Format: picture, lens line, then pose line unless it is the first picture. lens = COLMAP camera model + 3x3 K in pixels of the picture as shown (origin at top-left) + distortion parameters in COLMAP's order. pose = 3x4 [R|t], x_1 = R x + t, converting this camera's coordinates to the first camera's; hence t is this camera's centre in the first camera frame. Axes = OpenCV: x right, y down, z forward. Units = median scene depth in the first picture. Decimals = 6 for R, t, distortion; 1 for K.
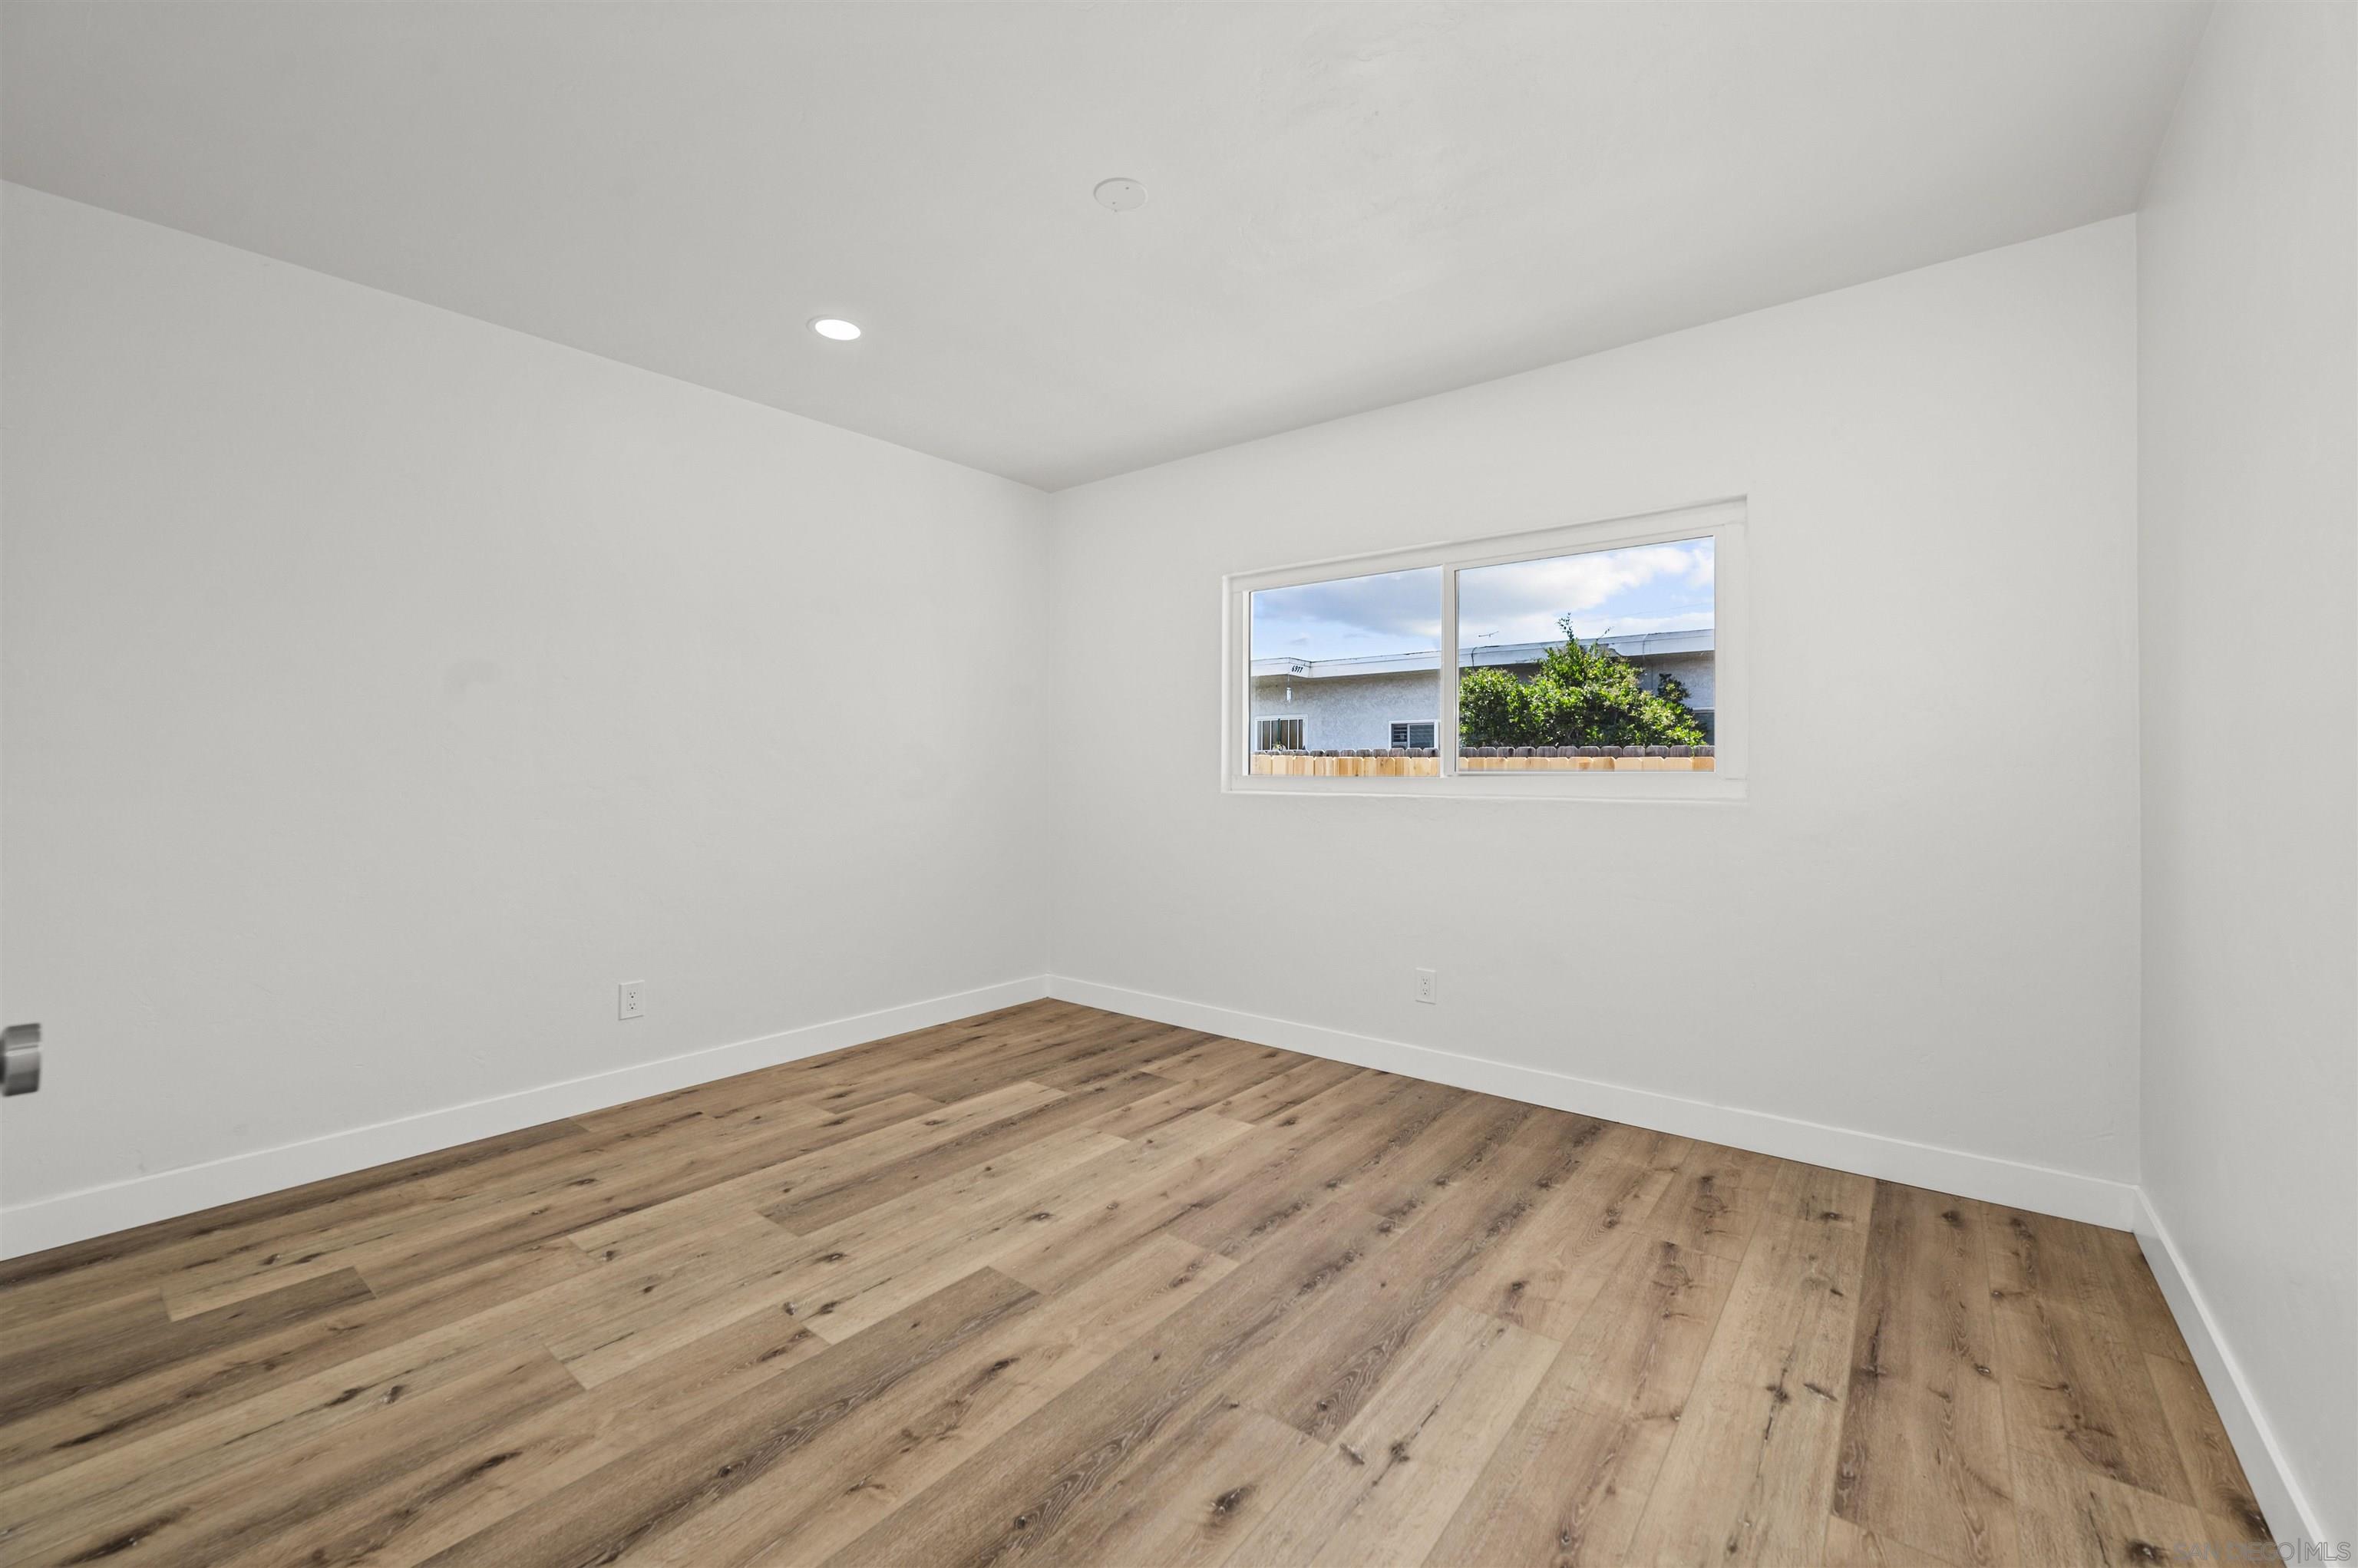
lens RADIAL K [[947.2, 0, 1161.0], [0, 947.2, 777.9], [0, 0, 1]] dist [-0.001097, 0.000313]
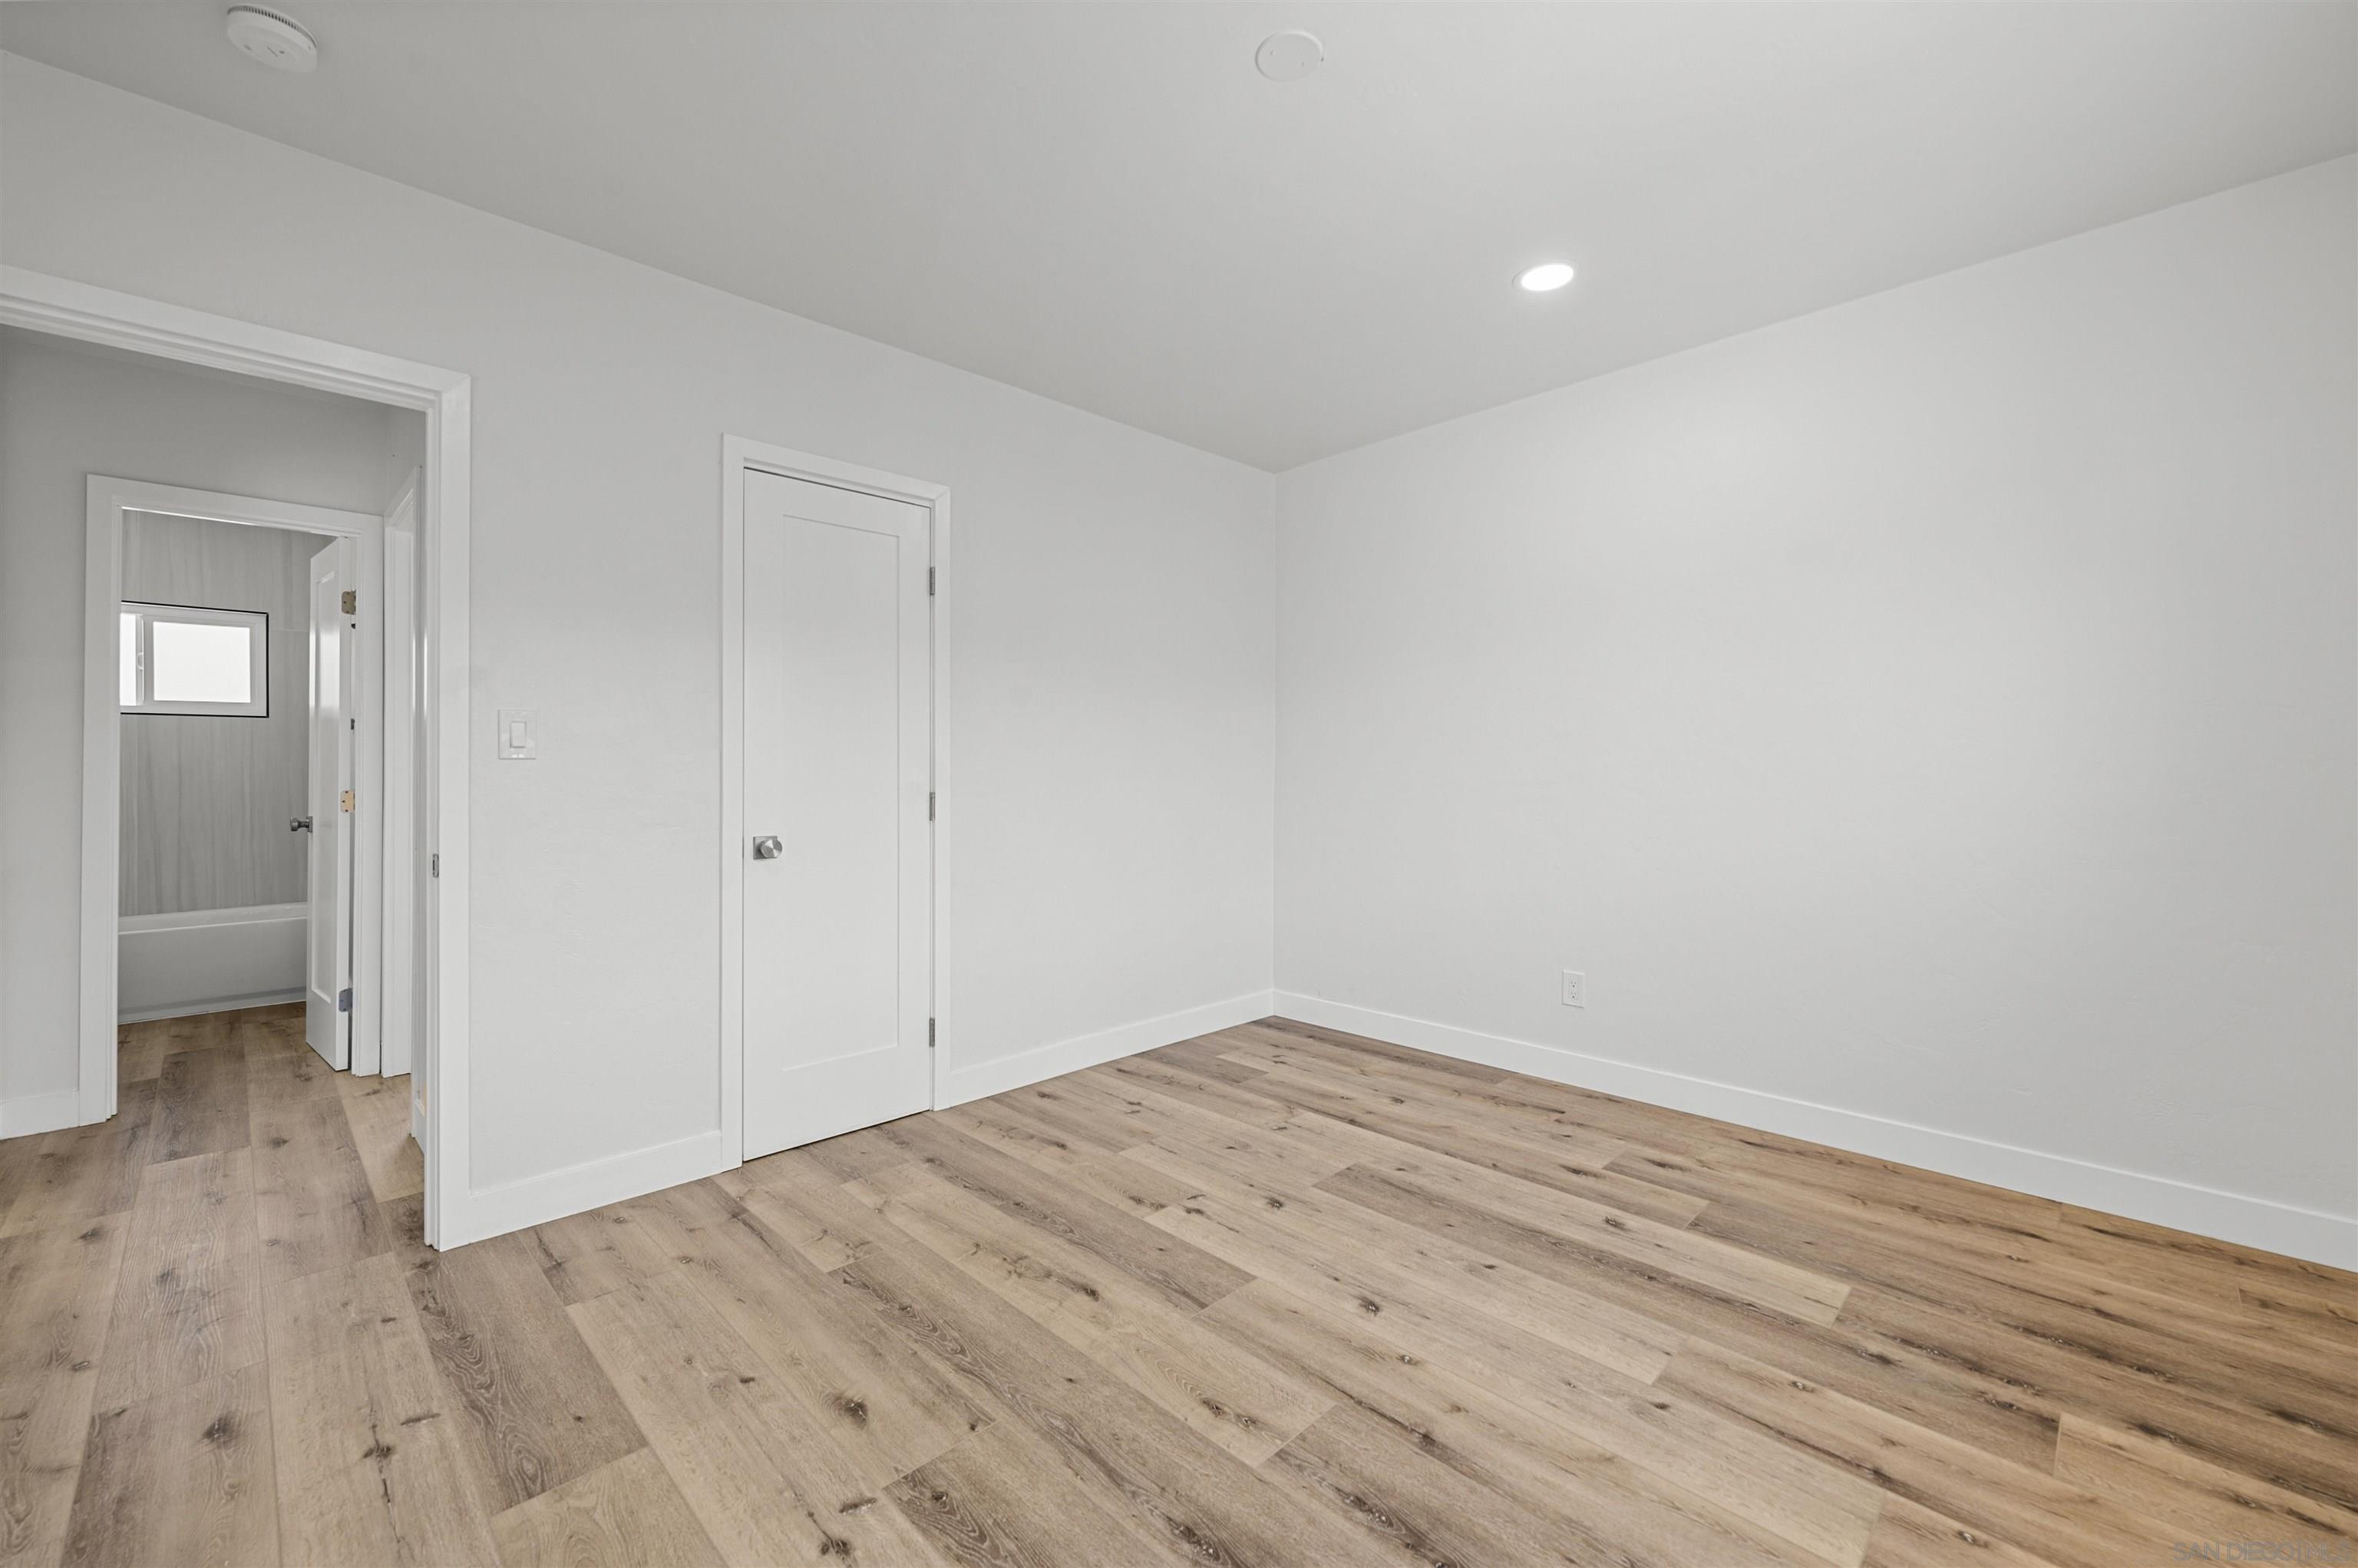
lens RADIAL K [[947.2, 0, 1176.4], [0, 947.2, 759.2], [0, 0, 1]] dist [-0.001097, 0.000313]
pose [[-0.097731, -0.011976, -0.995141, 0.664485], [-0.009322, 0.999895, -0.011118, -0.001628], [0.995169, 0.008190, -0.097832, 0.844472]]
